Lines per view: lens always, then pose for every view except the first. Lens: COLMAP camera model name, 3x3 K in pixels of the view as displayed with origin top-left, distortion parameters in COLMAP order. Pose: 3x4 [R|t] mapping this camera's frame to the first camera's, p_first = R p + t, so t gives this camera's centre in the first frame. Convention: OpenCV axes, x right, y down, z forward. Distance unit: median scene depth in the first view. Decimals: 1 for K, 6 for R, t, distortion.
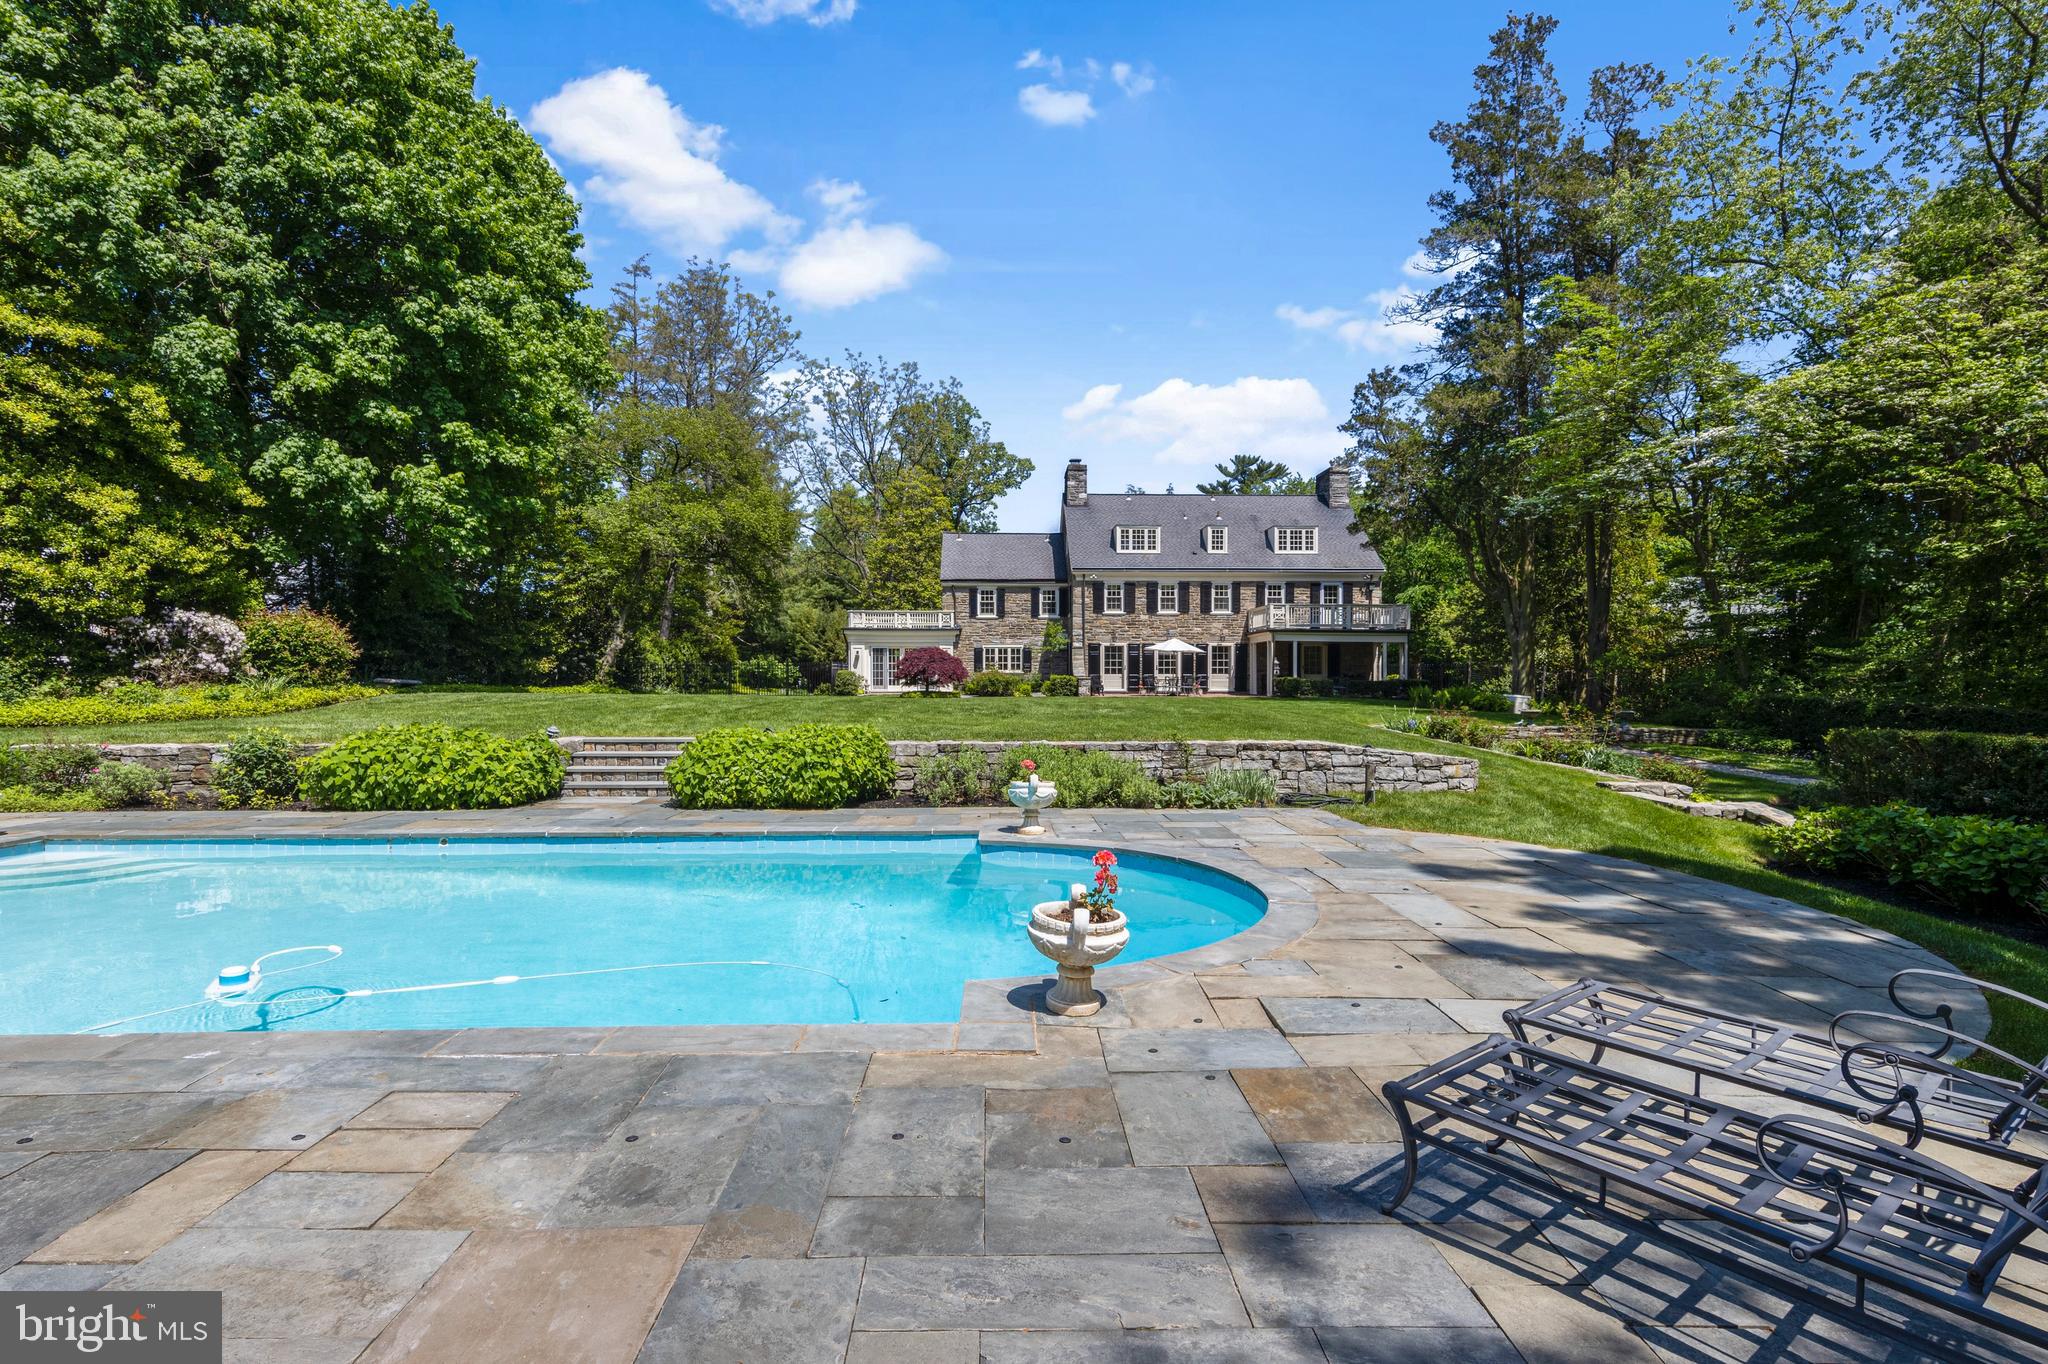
lens RADIAL K [[1064.5, 0, 1018.0], [0, 1064.5, 678.5], [0, 0, 1]] dist [0.018384, -0.008106]
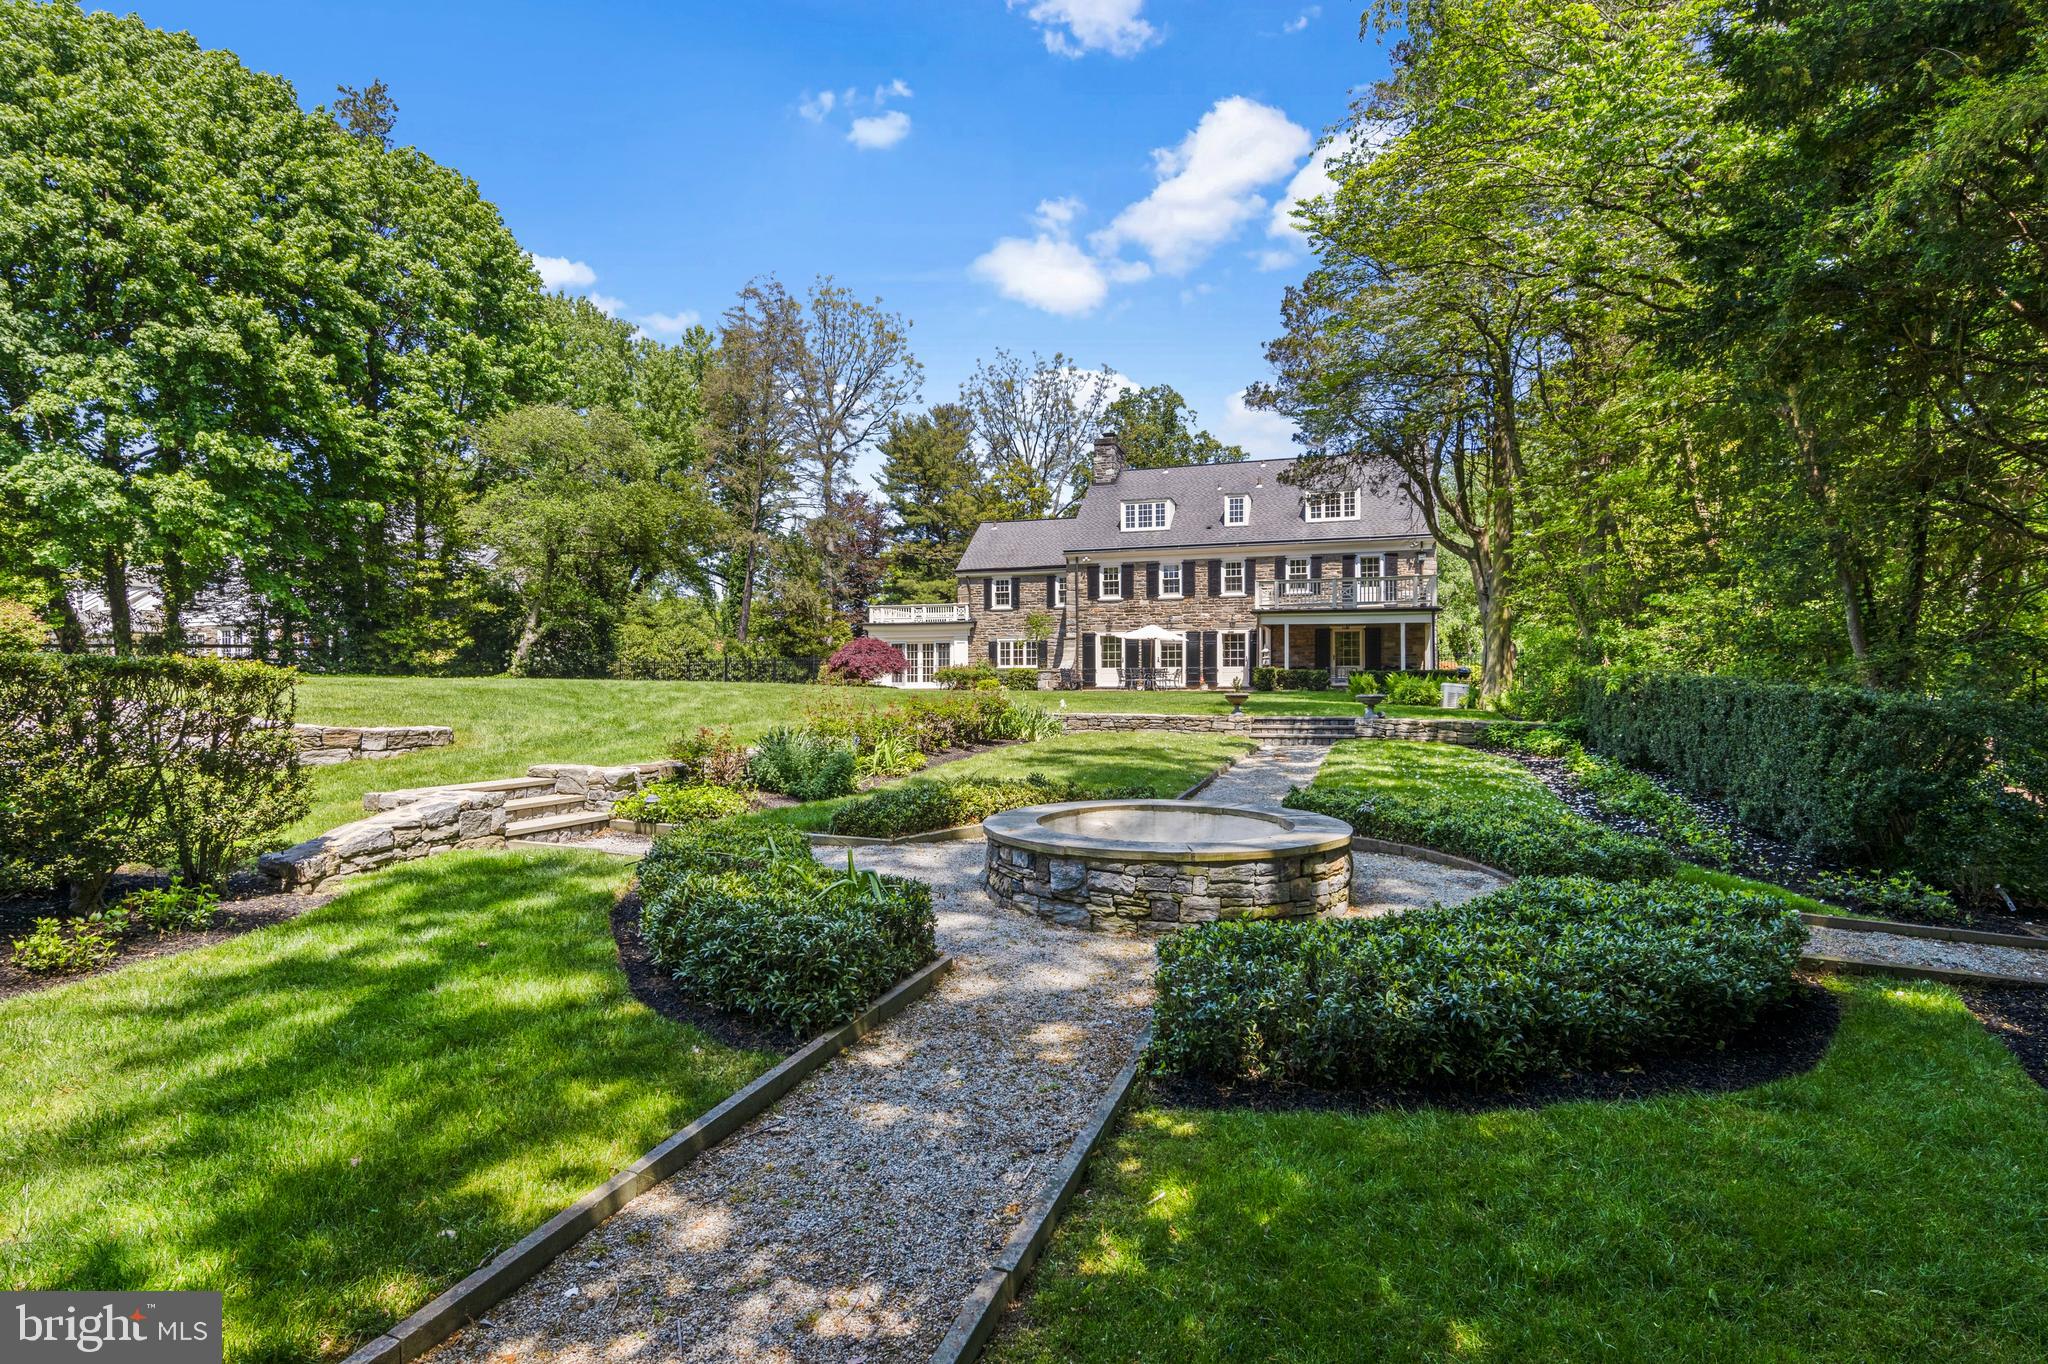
lens RADIAL K [[1064.5, 0, 1006.6], [0, 1064.5, 672.7], [0, 0, 1]] dist [0.018384, -0.008106]
pose [[0.933451, -0.007091, -0.358634, 0.359894], [0.001512, 0.999873, -0.015834, 0.015826], [0.358701, 0.014238, 0.933344, 0.147284]]
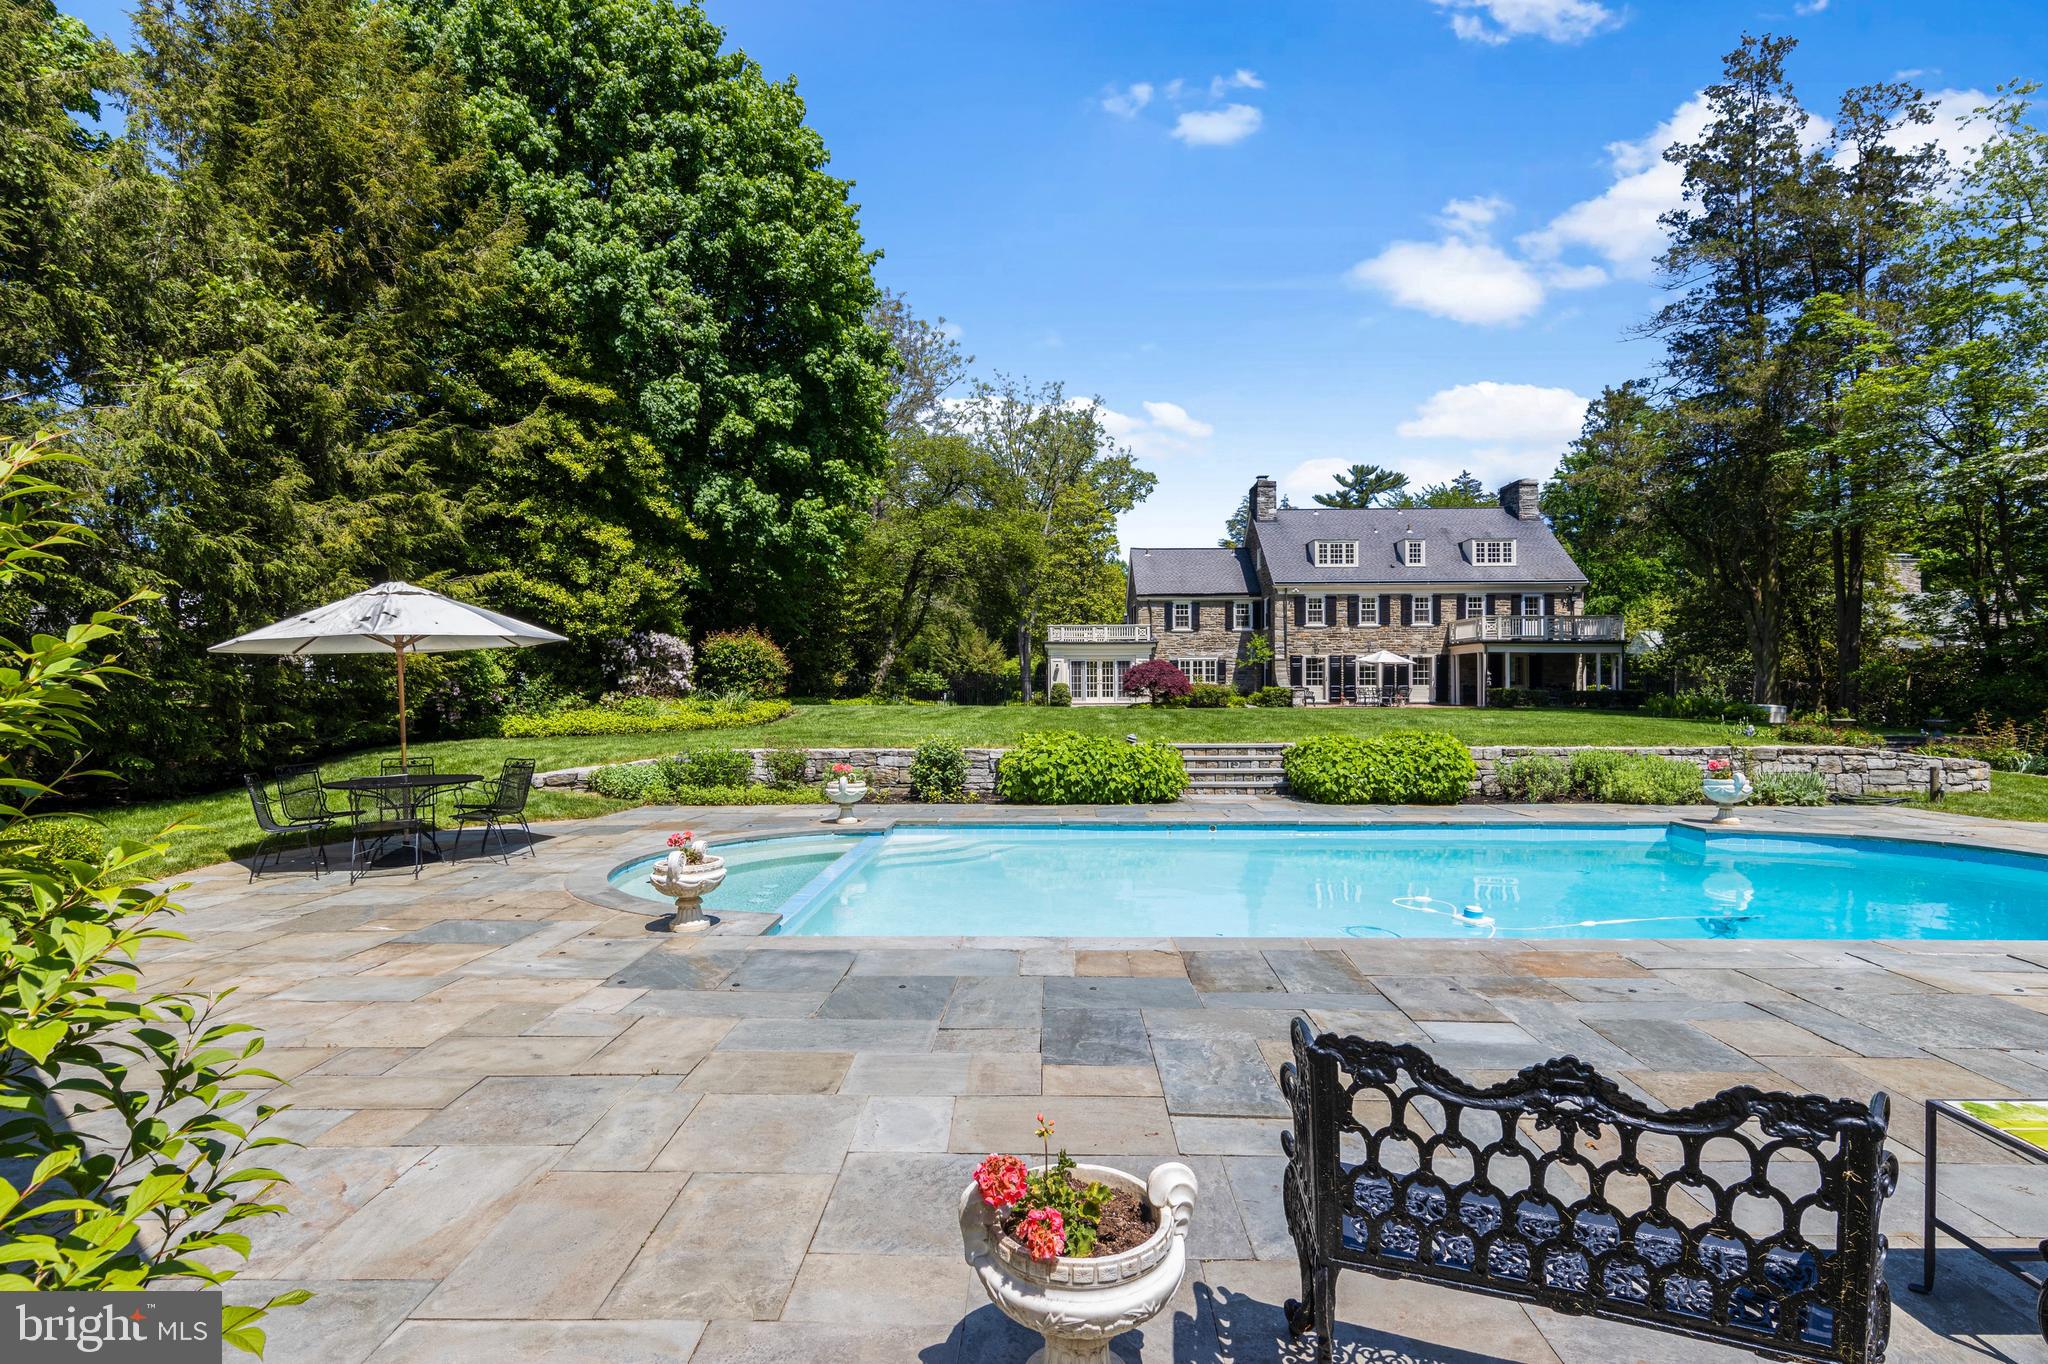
lens RADIAL K [[1064.5, 0, 1014.9], [0, 1064.5, 684.6], [0, 0, 1]] dist [0.018384, -0.008106]
pose [[0.998358, -0.003821, -0.057153, -0.153618], [0.003551, 0.999982, -0.004832, -0.000869], [0.057171, 0.004621, 0.998354, -0.046537]]
